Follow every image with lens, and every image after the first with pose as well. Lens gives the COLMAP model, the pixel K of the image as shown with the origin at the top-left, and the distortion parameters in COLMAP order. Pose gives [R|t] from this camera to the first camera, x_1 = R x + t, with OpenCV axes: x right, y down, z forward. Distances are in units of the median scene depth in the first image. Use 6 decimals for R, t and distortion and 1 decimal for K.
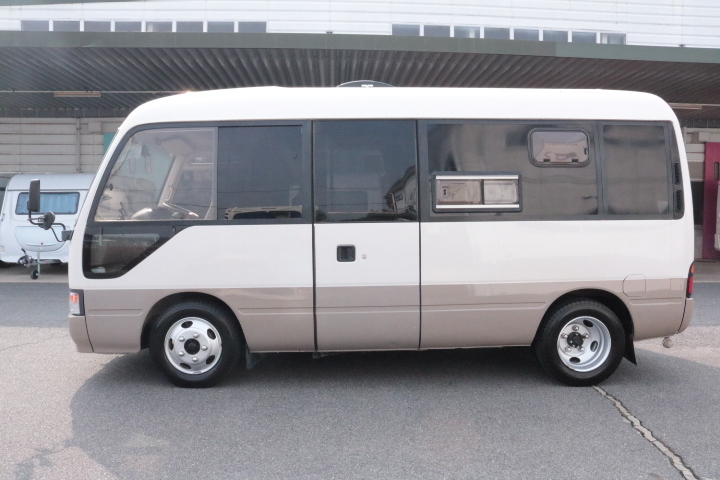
lens RADIAL K [[586.6, 0, 358.1], [0, 586.6, 242.4], [0, 0, 1]] dist [-0.122760, 0.028392]
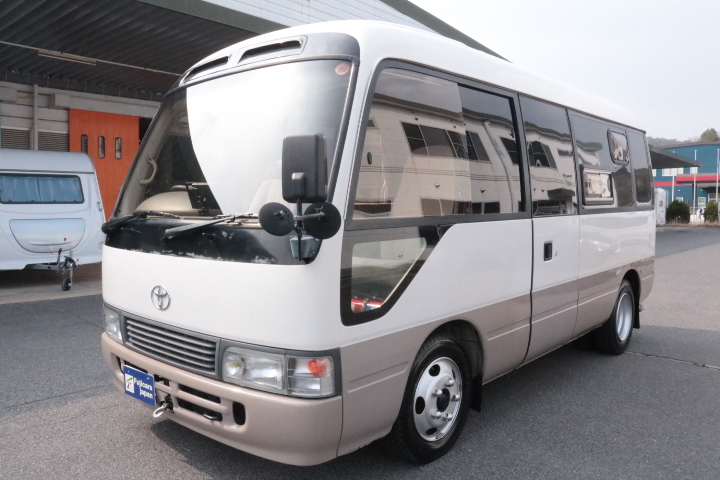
lens RADIAL K [[586.6, 0, 358.9], [0, 586.6, 239.5], [0, 0, 1]] dist [-0.122760, 0.028392]
pose [[0.708229, -0.042228, 0.704719, -0.832586], [0.030219, 0.999108, 0.029498, -0.033494], [-0.705336, 0.000404, 0.708873, 0.583959]]
